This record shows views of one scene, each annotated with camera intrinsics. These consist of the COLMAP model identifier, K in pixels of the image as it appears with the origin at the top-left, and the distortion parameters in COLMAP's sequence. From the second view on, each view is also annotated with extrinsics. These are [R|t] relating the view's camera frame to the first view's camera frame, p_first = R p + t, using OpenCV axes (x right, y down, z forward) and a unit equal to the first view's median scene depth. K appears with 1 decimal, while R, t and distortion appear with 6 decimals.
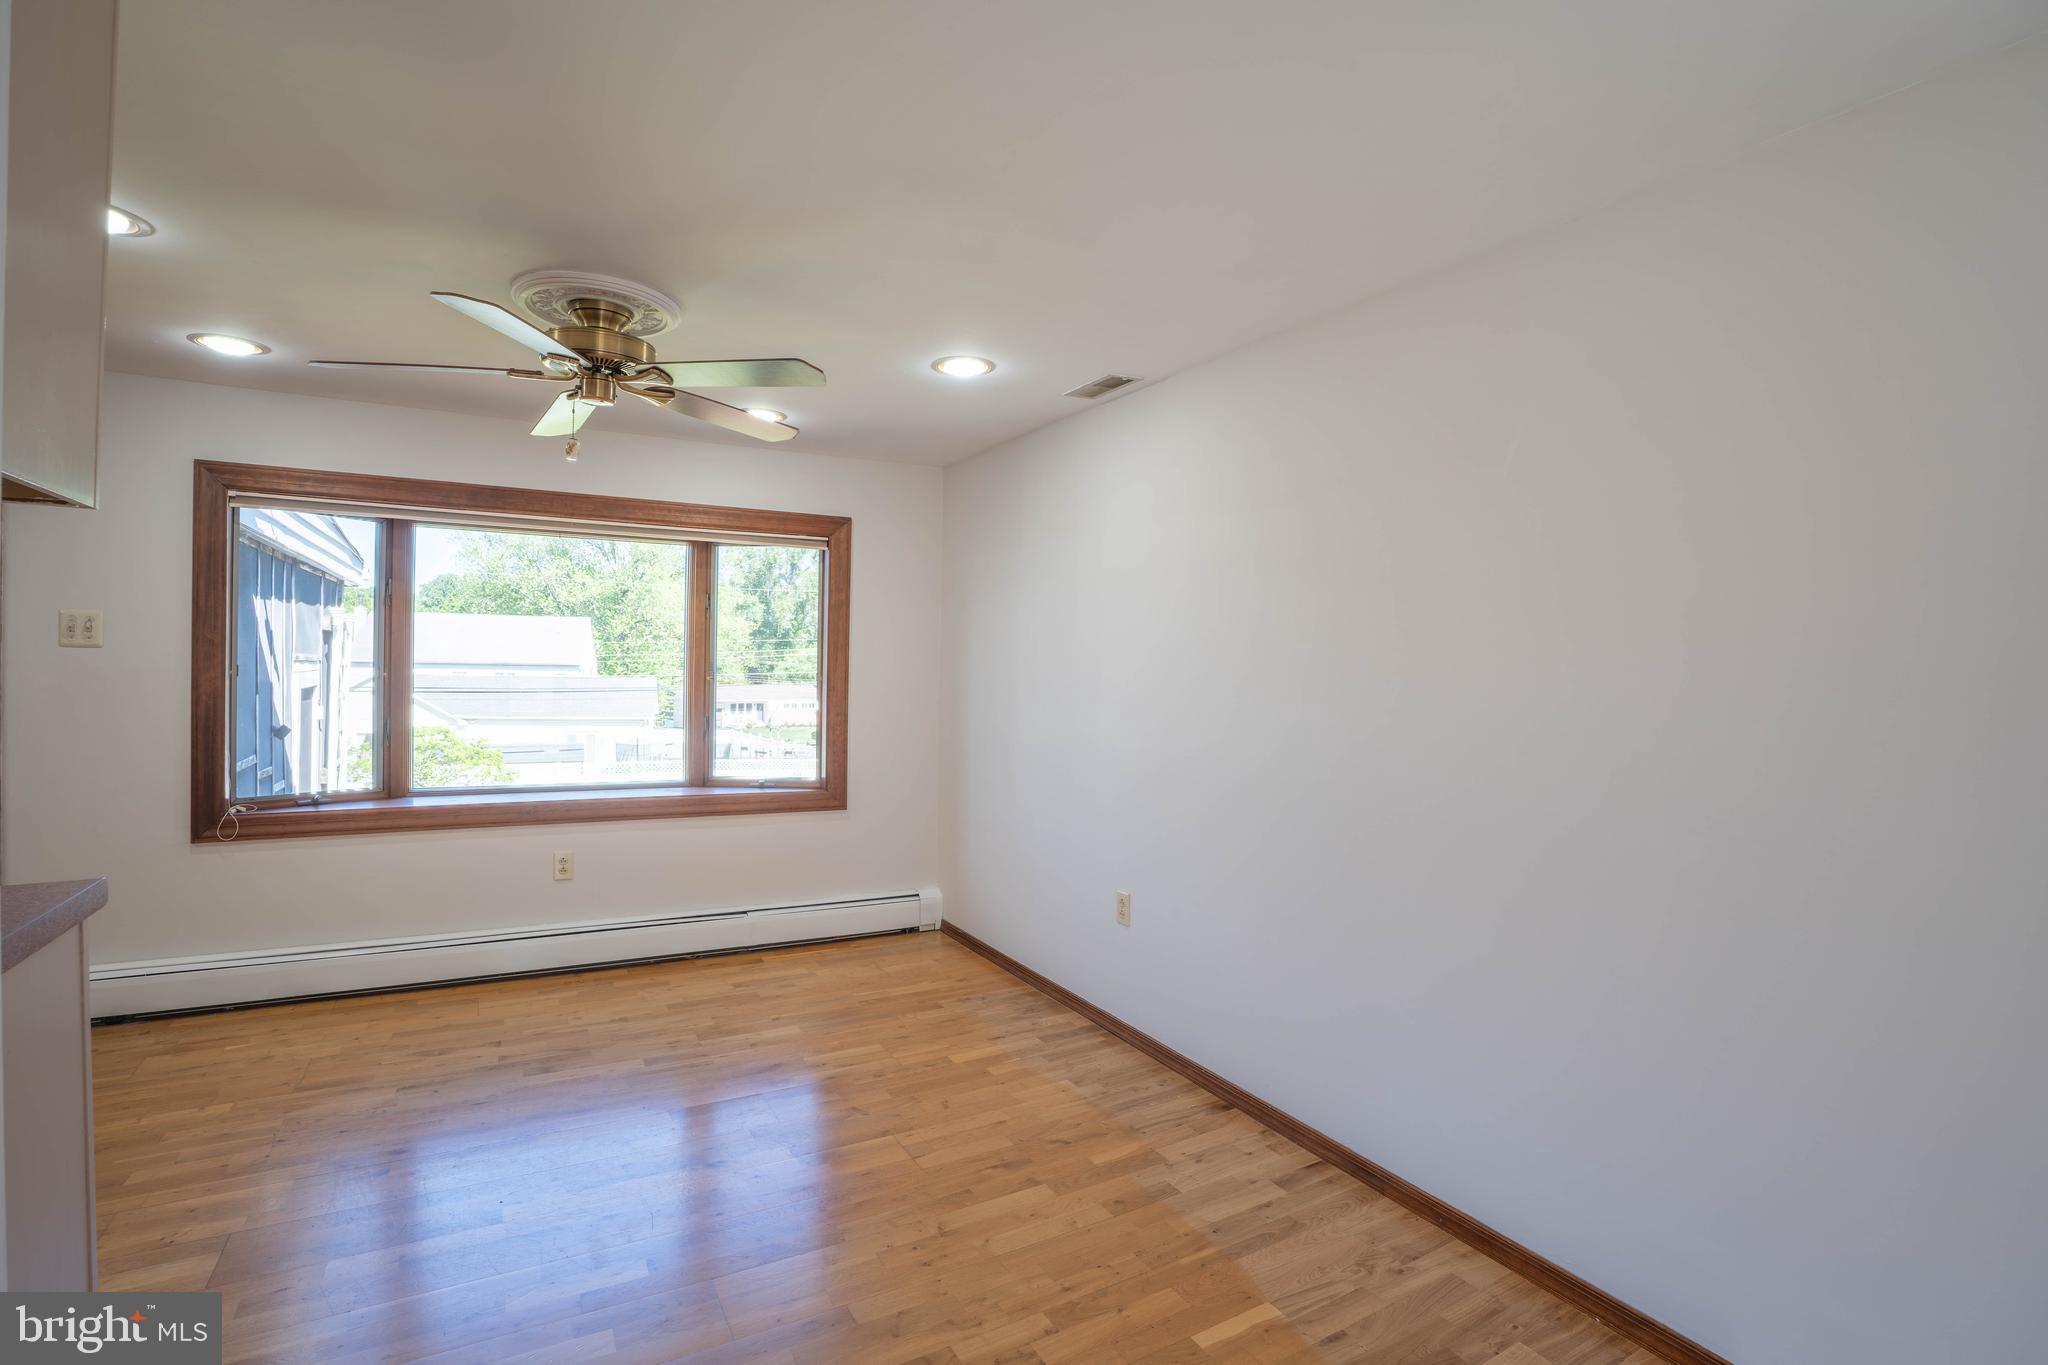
lens RADIAL K [[943.1, 0, 1019.3], [0, 943.1, 683.9], [0, 0, 1]] dist [-0.074595, 0.022839]
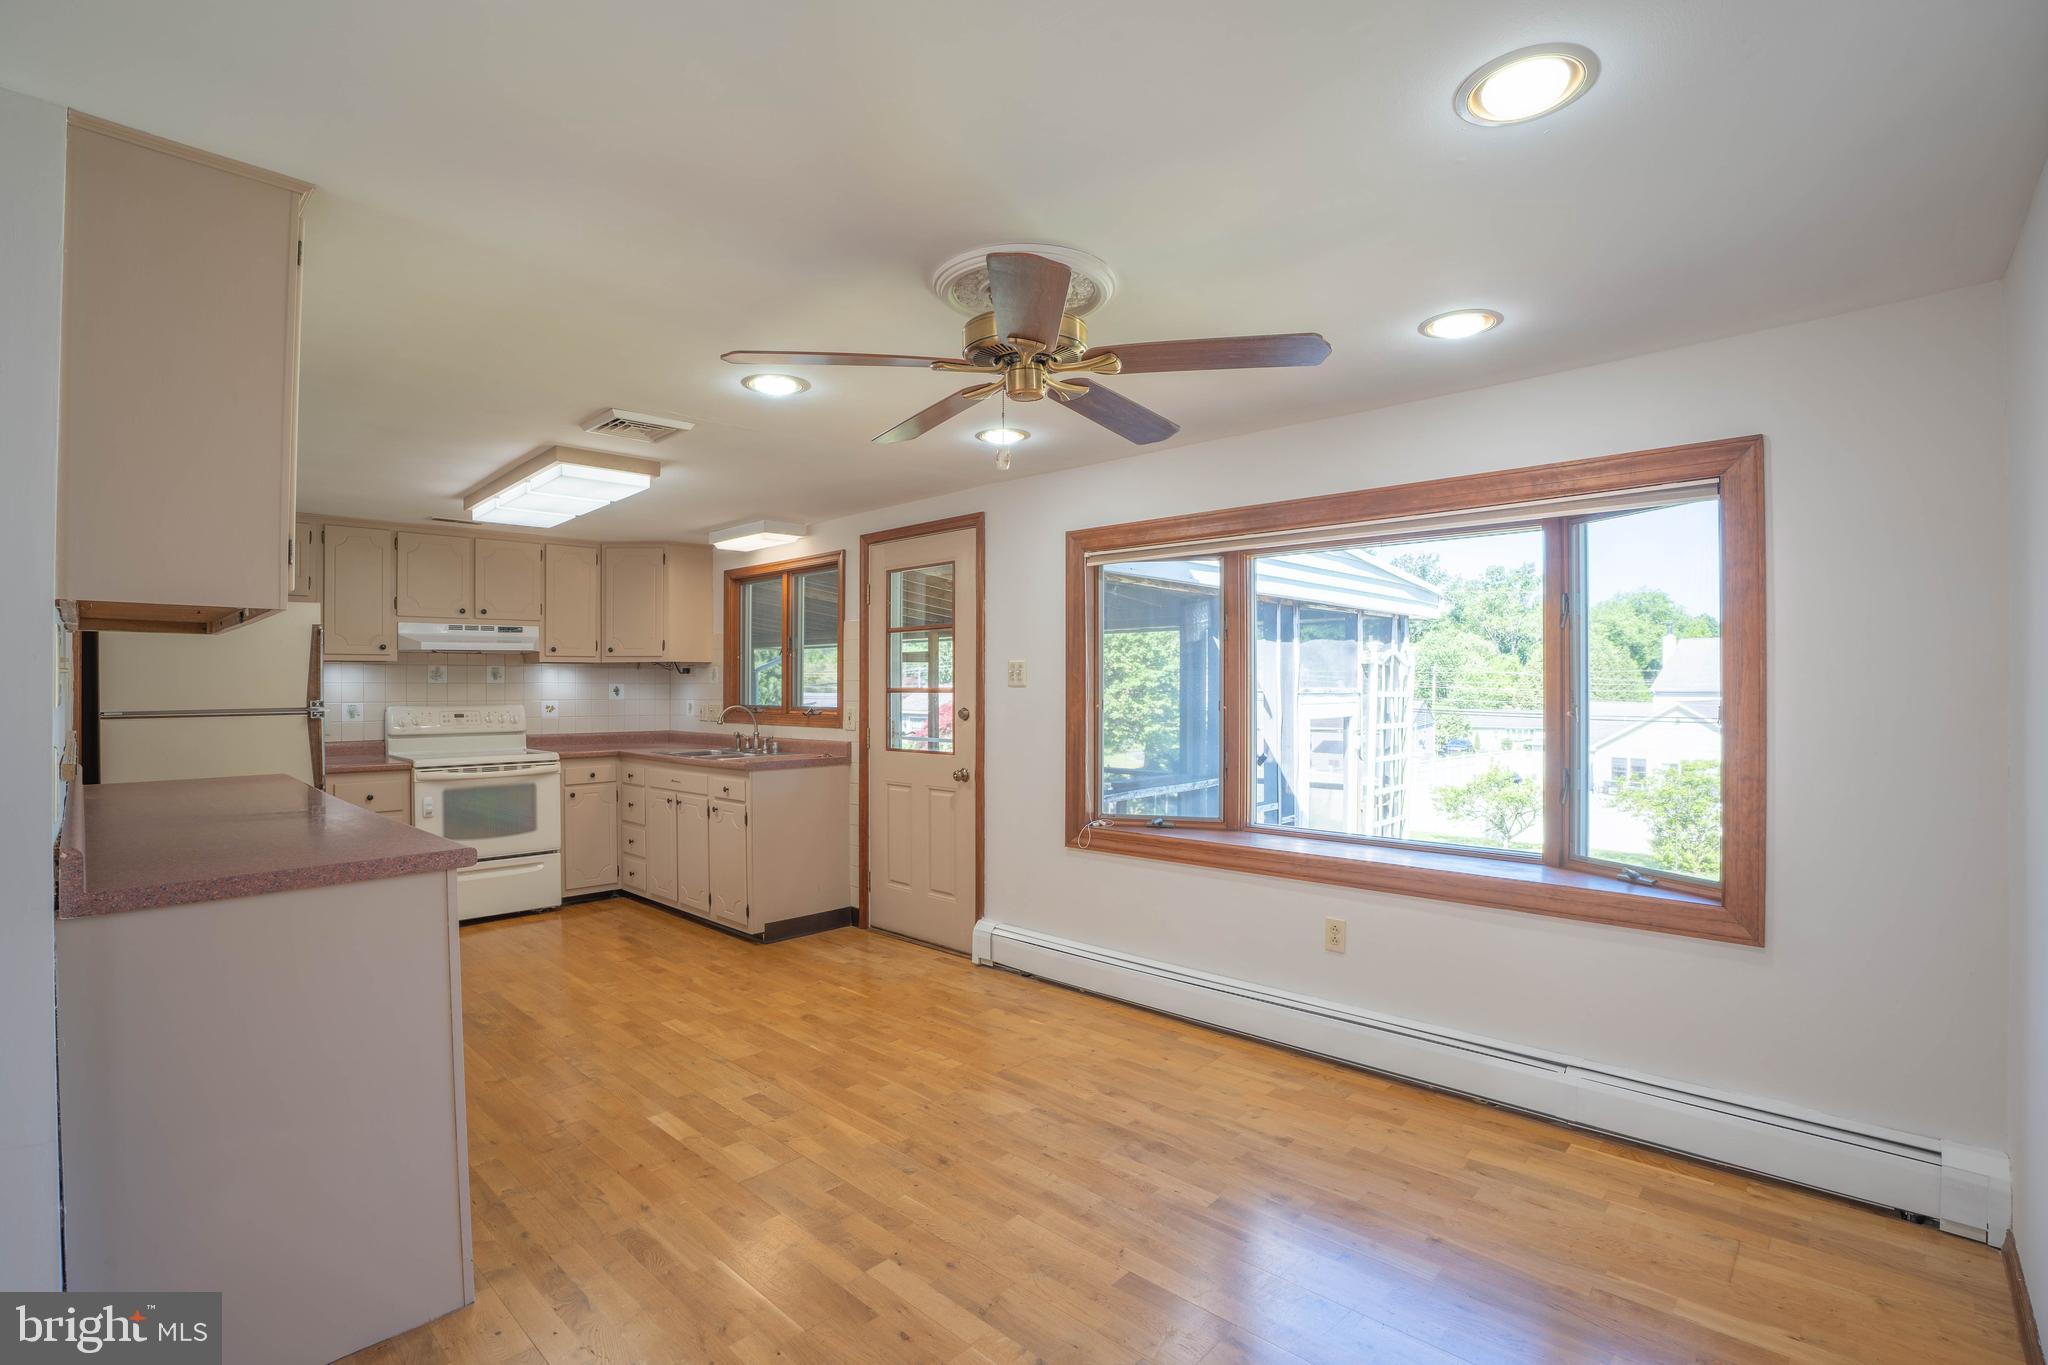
lens RADIAL K [[943.1, 0, 1019.3], [0, 943.1, 683.9], [0, 0, 1]] dist [-0.074595, 0.022839]
pose [[0.295027, -0.021822, -0.955240, 0.272843], [-0.009098, 0.999630, -0.025646, -0.009173], [0.955446, 0.016257, 0.294719, 0.537022]]
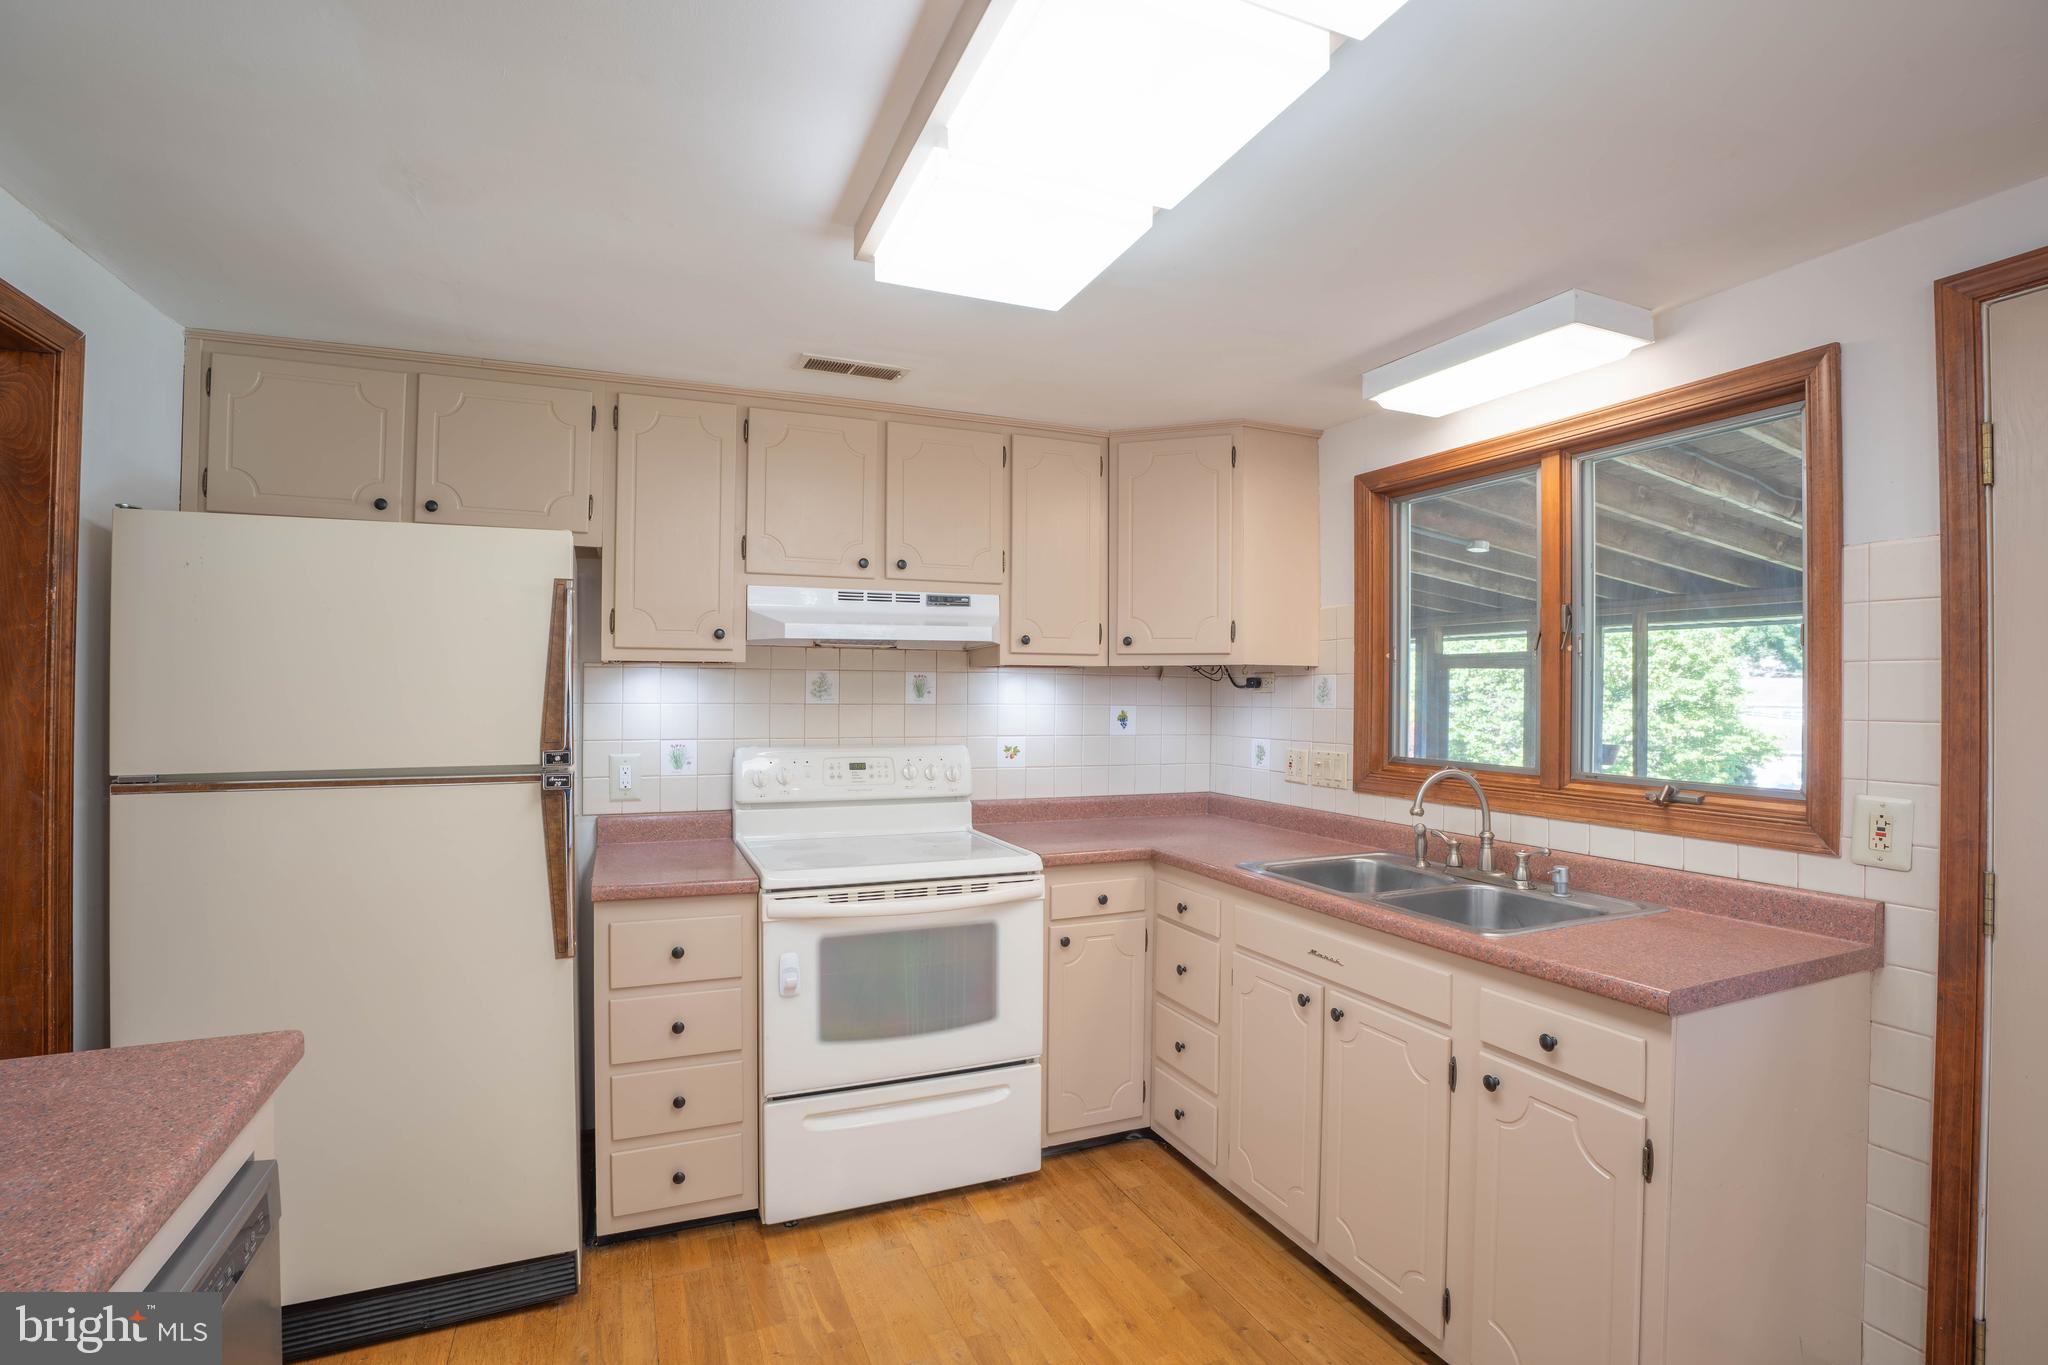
lens RADIAL K [[943.1, 0, 1019.3], [0, 943.1, 683.9], [0, 0, 1]] dist [-0.074595, 0.022839]
pose [[-0.102961, -0.028038, -0.994290, -0.743063], [-0.027700, 0.999296, -0.025311, -0.045552], [0.994300, 0.024936, -0.103665, 0.303351]]
